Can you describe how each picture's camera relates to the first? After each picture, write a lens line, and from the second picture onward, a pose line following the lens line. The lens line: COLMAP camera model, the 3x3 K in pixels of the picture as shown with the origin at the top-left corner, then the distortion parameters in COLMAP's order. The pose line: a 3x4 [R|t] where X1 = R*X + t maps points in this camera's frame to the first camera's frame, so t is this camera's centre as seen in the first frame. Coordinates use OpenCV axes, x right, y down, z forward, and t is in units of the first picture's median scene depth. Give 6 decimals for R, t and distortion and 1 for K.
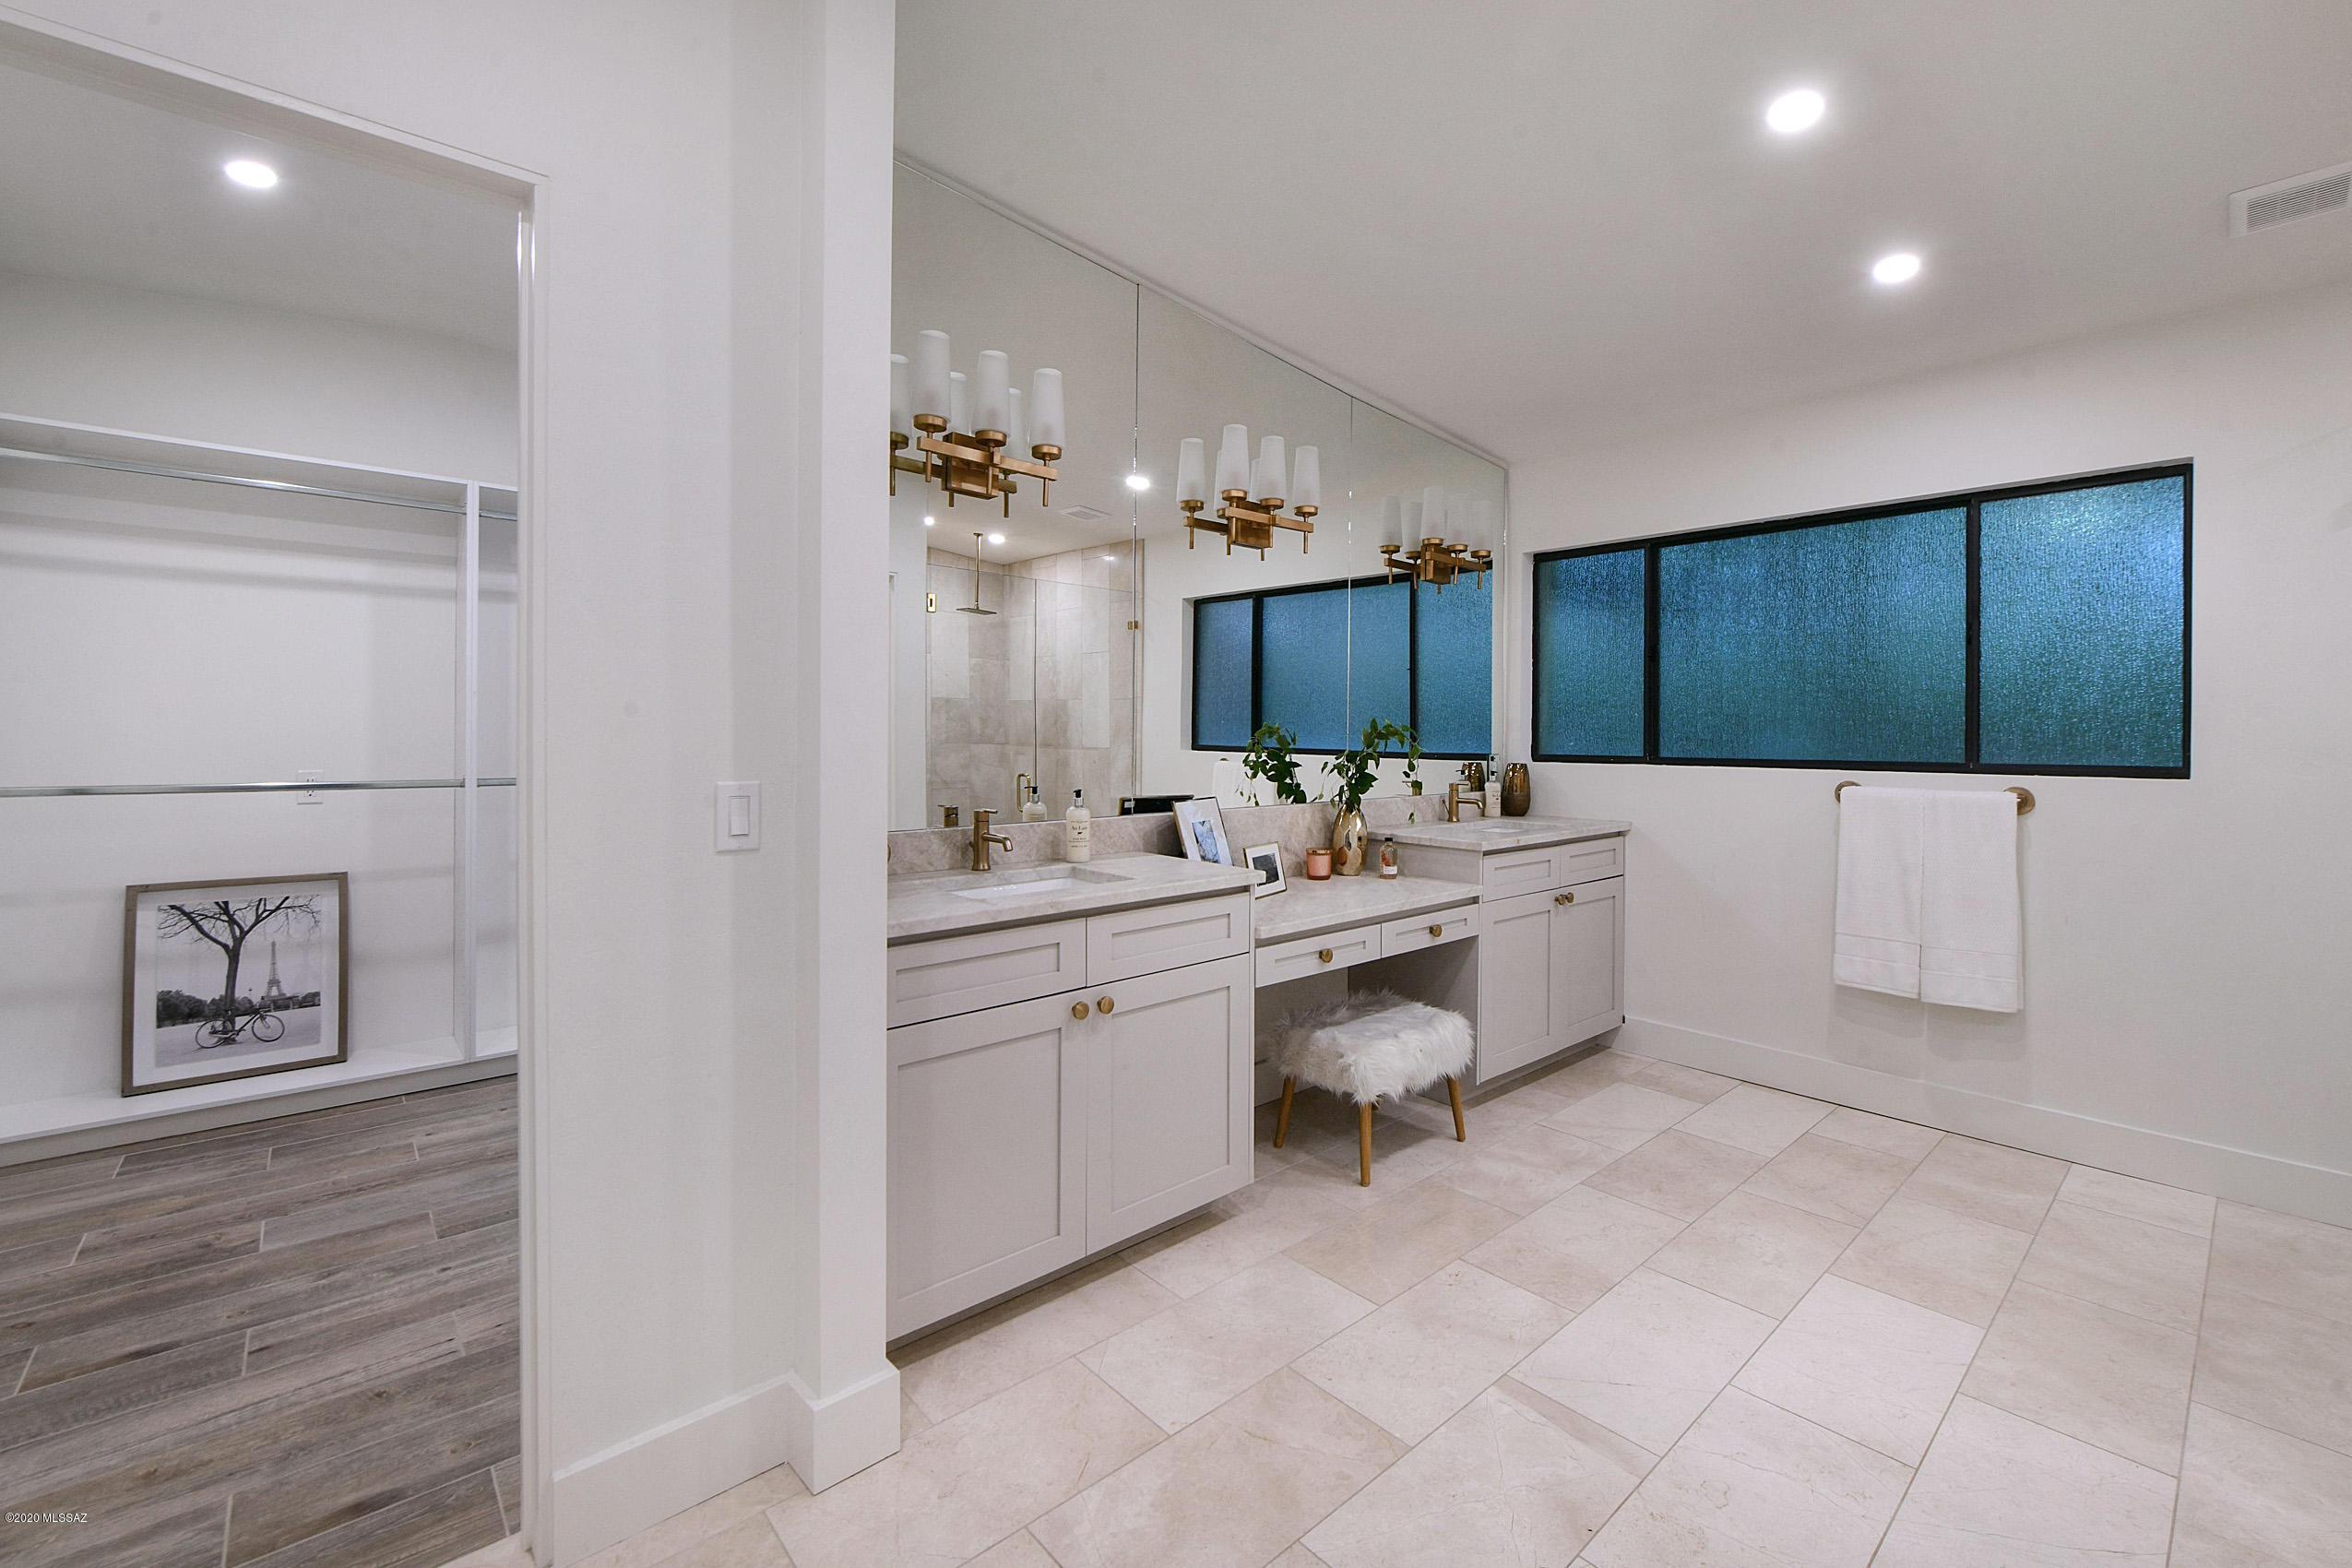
lens RADIAL K [[966.5, 0, 1183.1], [0, 966.5, 740.4], [0, 0, 1]] dist [-0.008769, 0.000546]
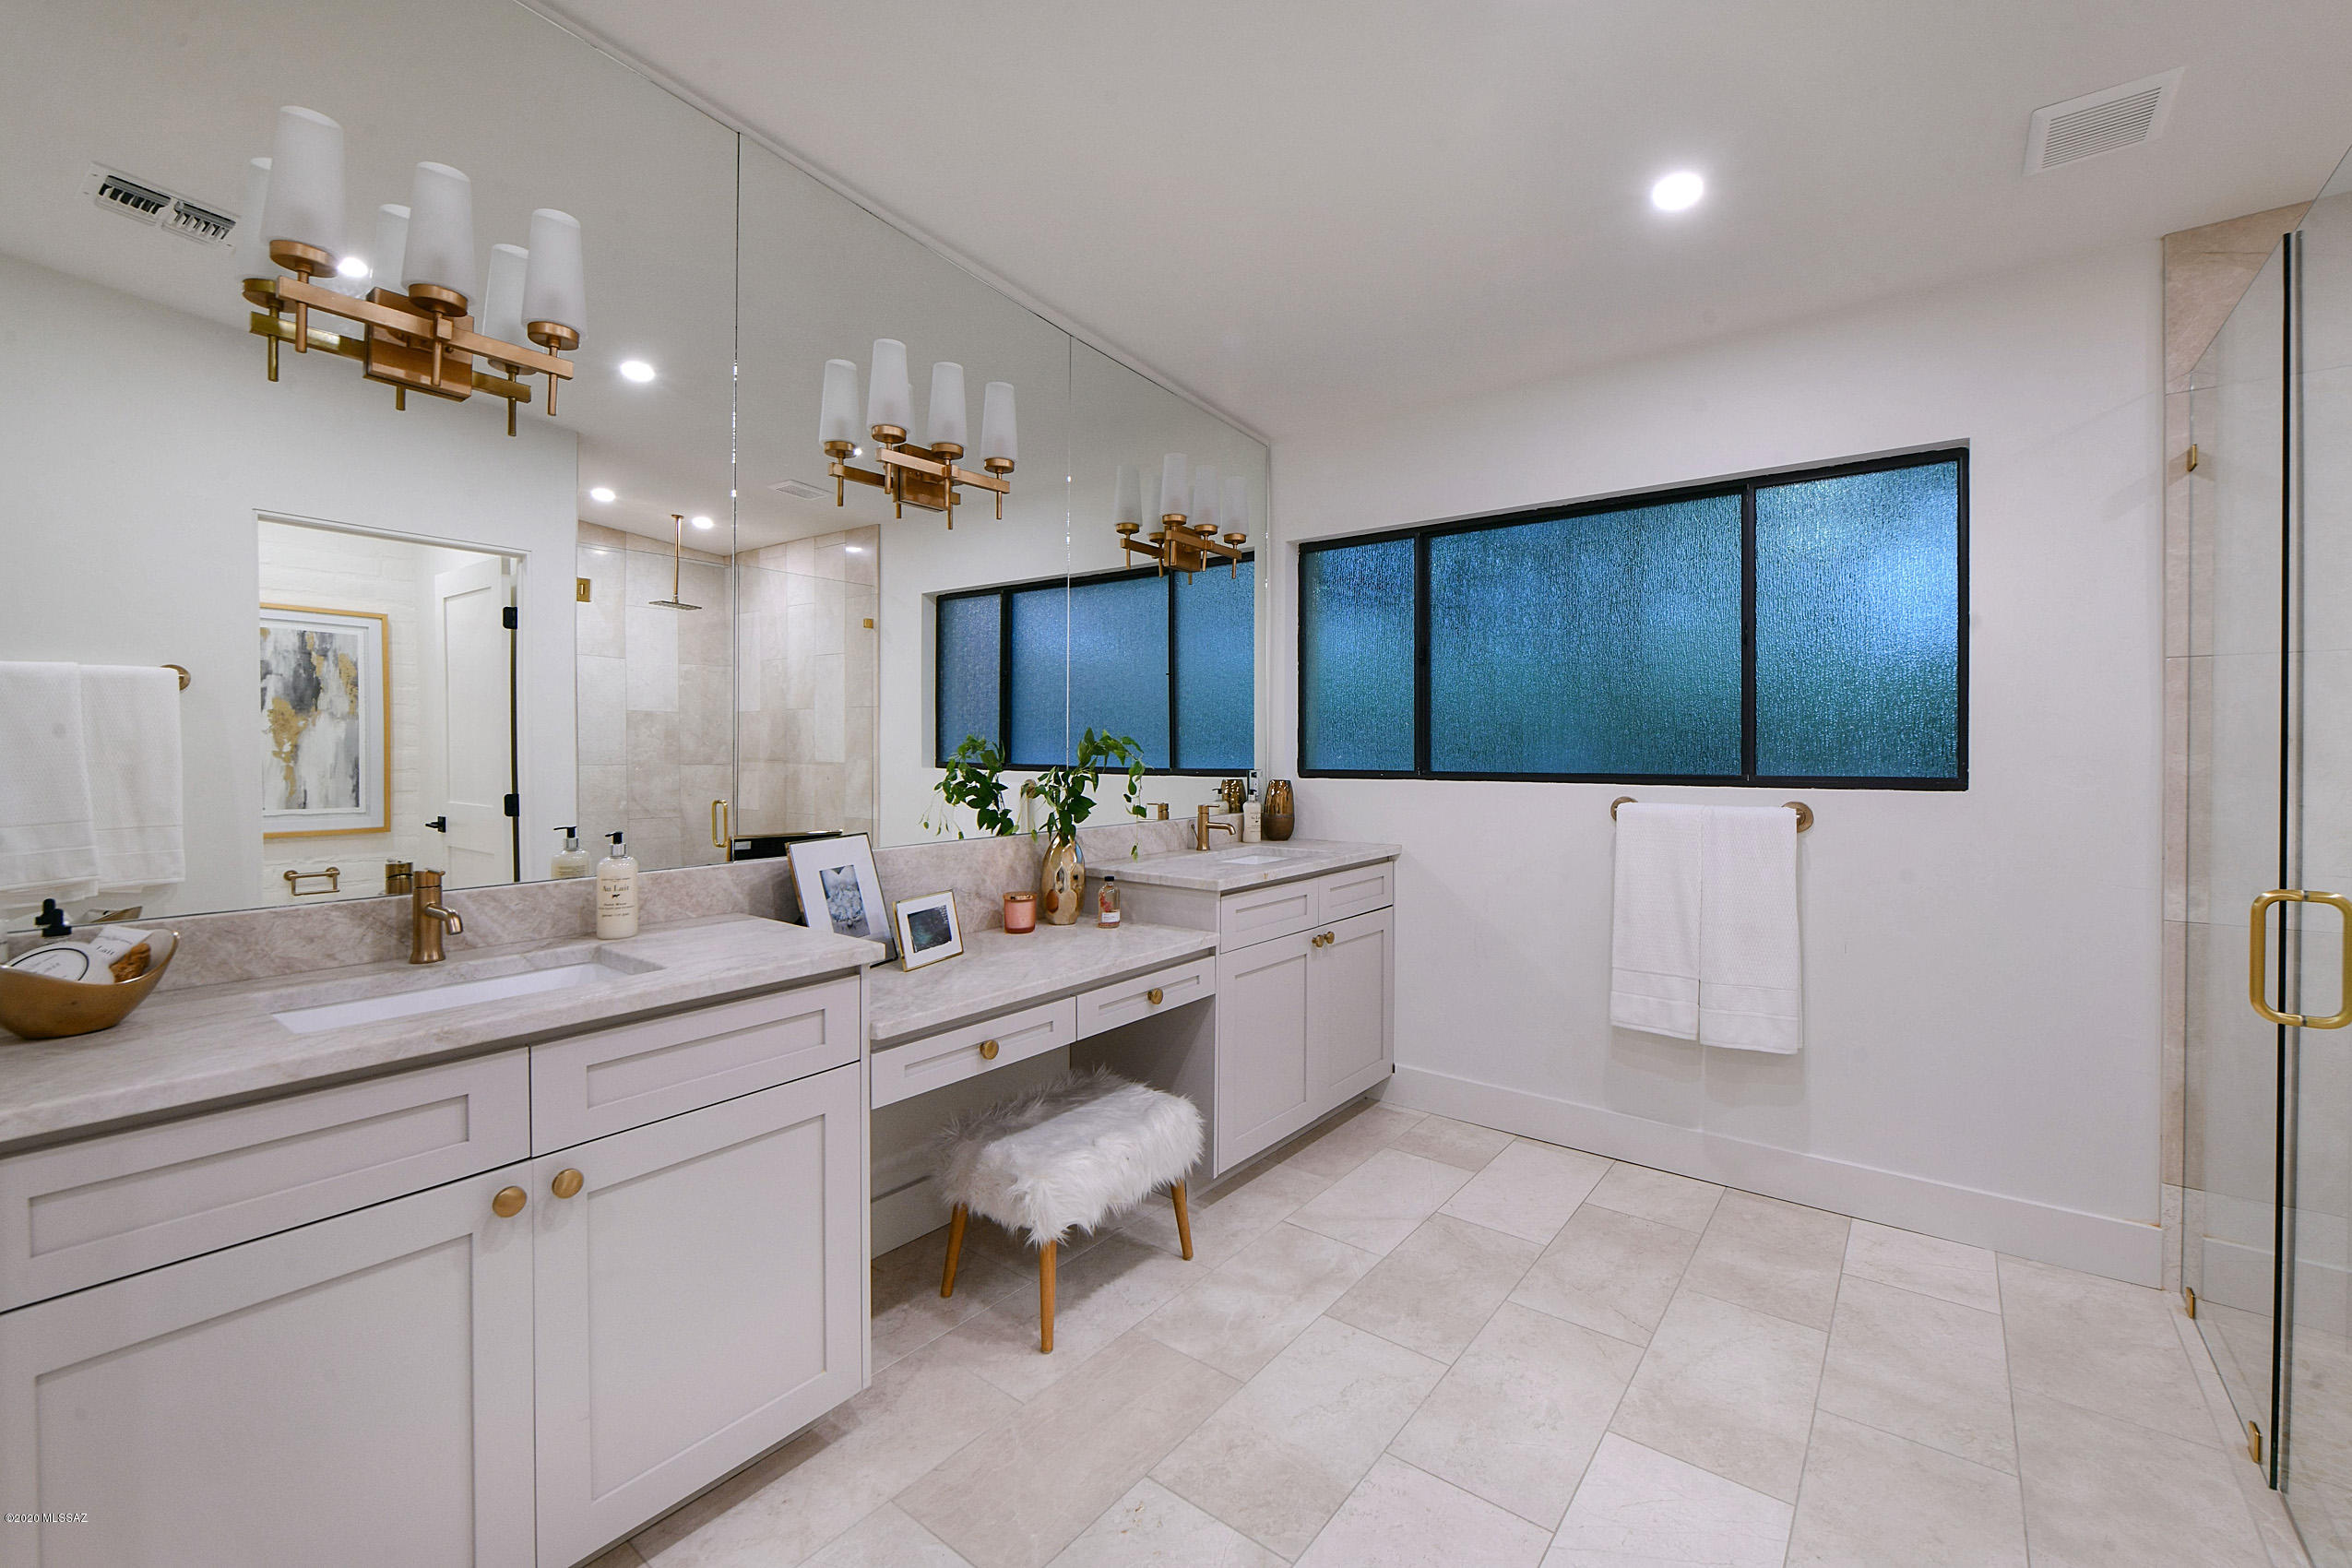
lens RADIAL K [[966.5, 0, 1172.4], [0, 966.5, 770.3], [0, 0, 1]] dist [-0.008769, 0.000546]
pose [[0.984497, -0.011425, 0.175031, 0.135709], [0.008632, 0.999823, 0.016706, -0.001307], [-0.175190, -0.014936, 0.984421, 0.214805]]
